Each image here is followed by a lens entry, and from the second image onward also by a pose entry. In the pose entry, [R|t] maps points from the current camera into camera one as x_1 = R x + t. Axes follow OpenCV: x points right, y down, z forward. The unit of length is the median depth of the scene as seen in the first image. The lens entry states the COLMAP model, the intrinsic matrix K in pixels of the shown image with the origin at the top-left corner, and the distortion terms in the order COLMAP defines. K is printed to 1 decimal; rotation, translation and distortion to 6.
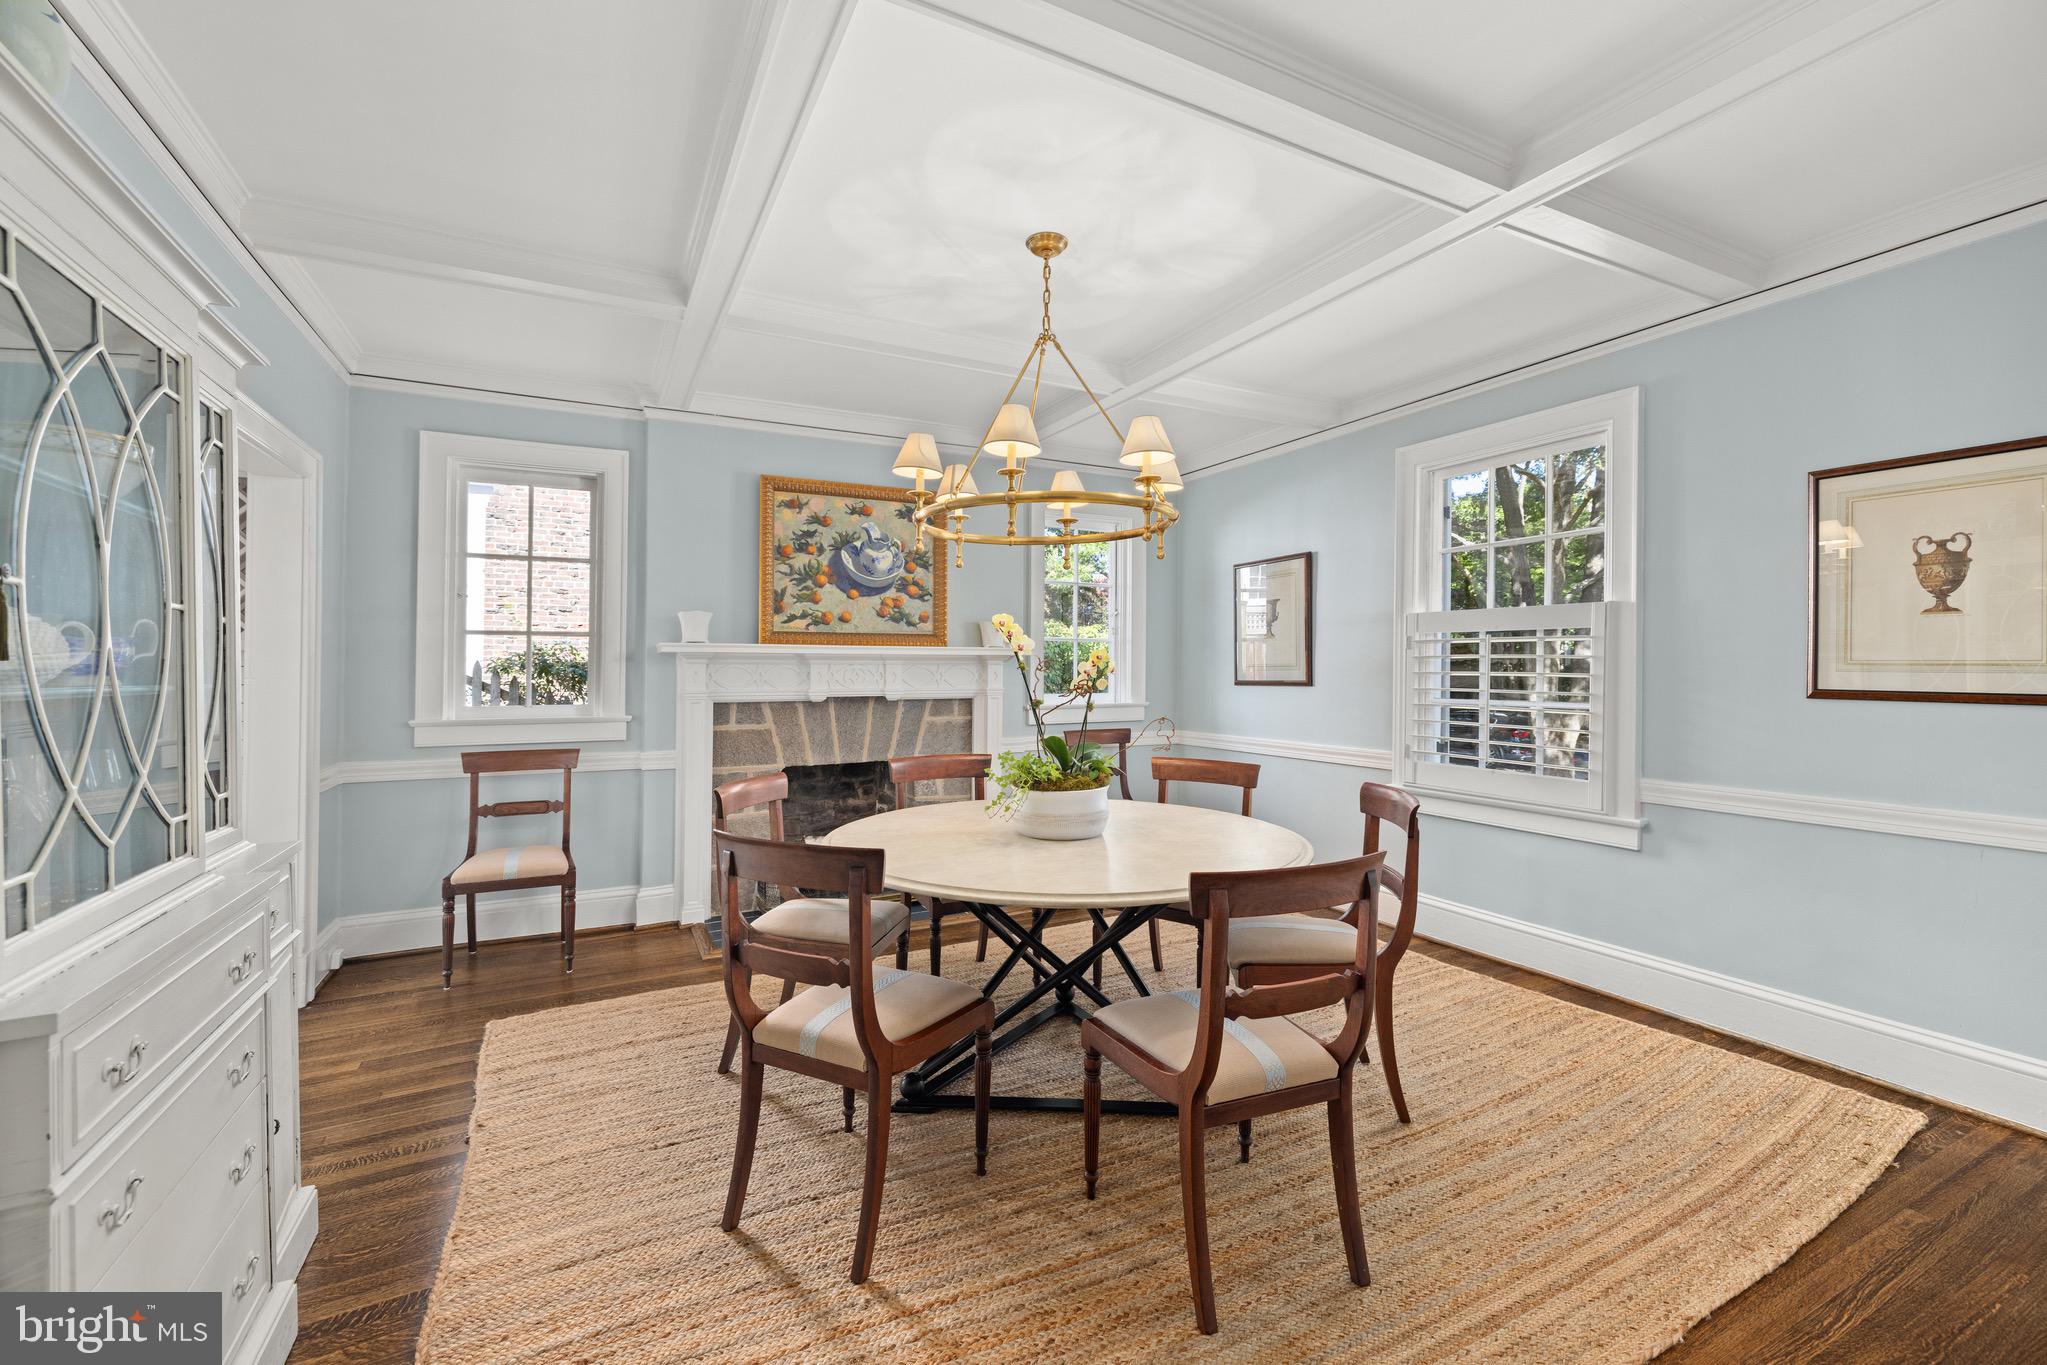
lens RADIAL K [[860.9, 0, 1008.1], [0, 860.9, 665.1], [0, 0, 1]] dist [0.003862, 0.000053]
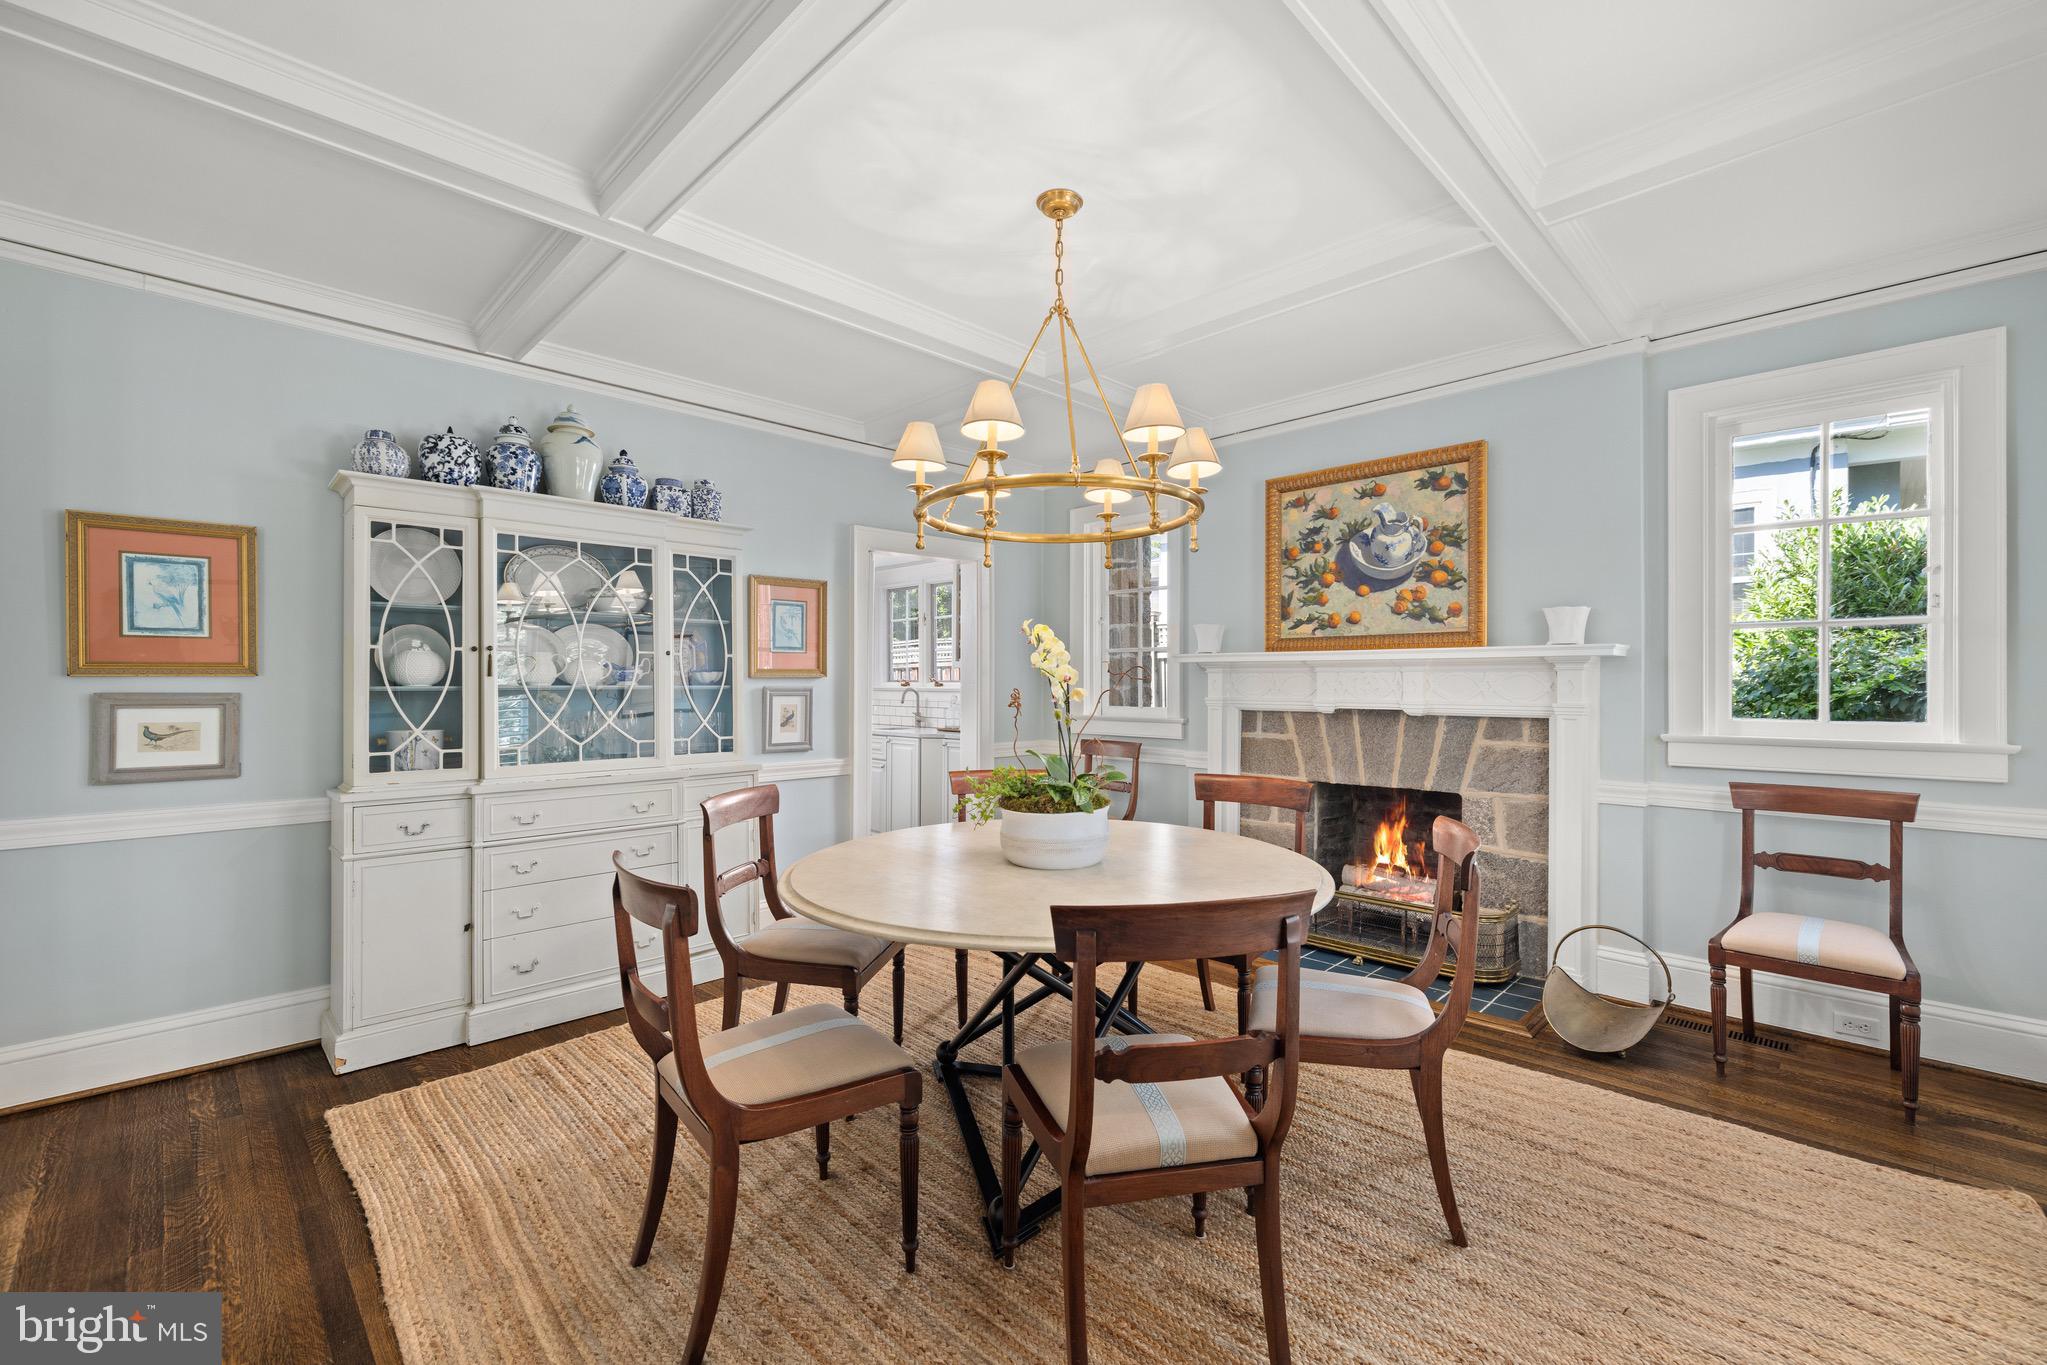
lens RADIAL K [[860.9, 0, 1007.7], [0, 860.9, 697.5], [0, 0, 1]] dist [0.003862, 0.000053]
pose [[0.298043, 0.012559, -0.954470, 0.543055], [-0.005741, 0.999919, 0.011364, 0.017427], [0.954535, 0.002092, 0.298091, 0.401751]]
